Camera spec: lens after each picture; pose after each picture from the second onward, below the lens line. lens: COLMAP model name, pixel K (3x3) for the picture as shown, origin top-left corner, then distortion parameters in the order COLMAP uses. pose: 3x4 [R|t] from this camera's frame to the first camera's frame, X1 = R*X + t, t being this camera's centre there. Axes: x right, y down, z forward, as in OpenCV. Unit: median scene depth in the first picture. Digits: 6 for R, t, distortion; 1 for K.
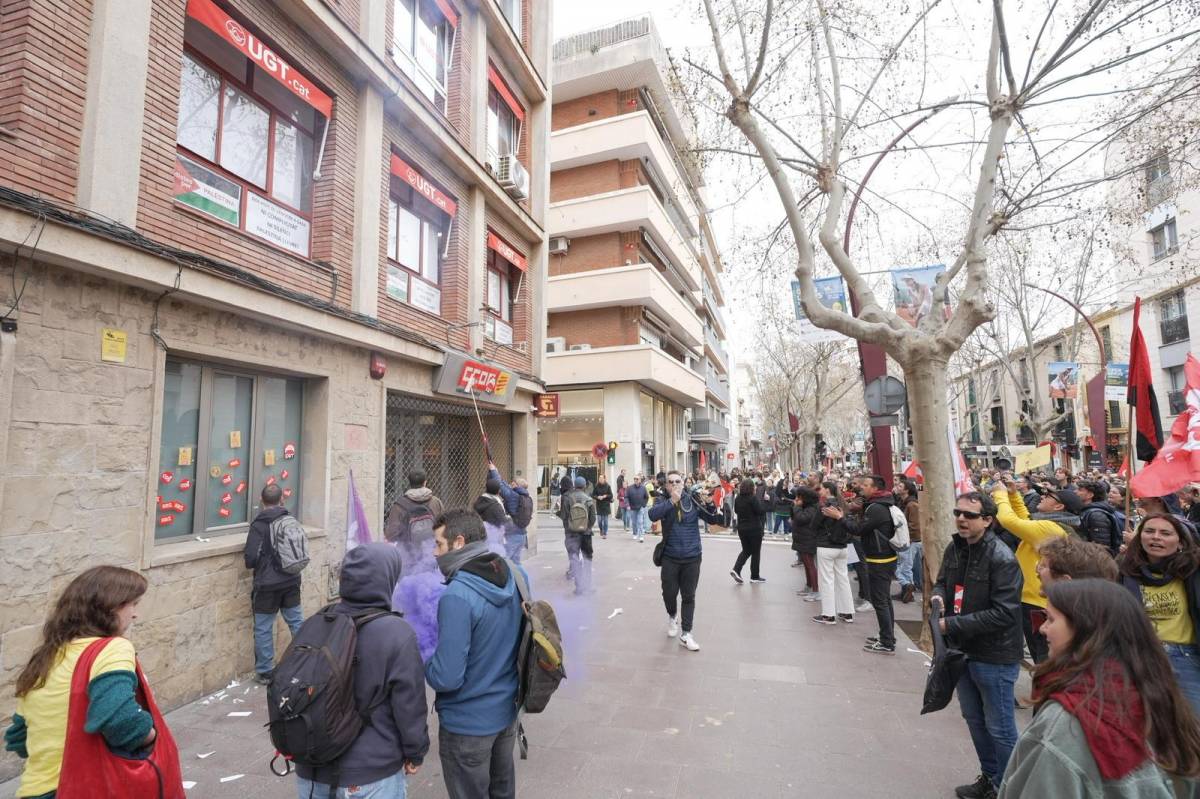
lens RADIAL K [[576.8, 0, 600.0], [0, 576.8, 399.5], [0, 0, 1]] dist [-0.009397, 0.007204]
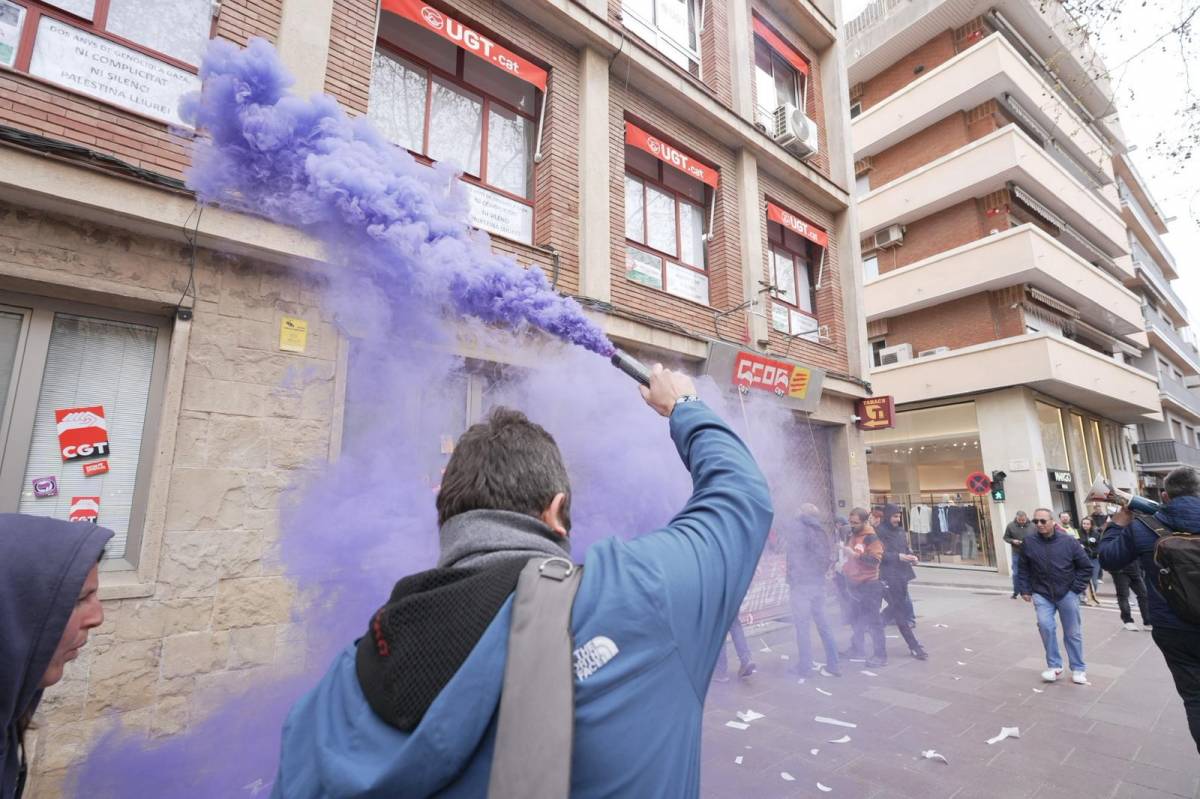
lens RADIAL K [[576.8, 0, 600.0], [0, 576.8, 399.5], [0, 0, 1]] dist [-0.009397, 0.007204]
pose [[0.827609, -0.103347, -0.551710, 0.035546], [0.056596, 0.993259, -0.101161, 0.062996], [0.558445, 0.052497, 0.827879, 0.237559]]
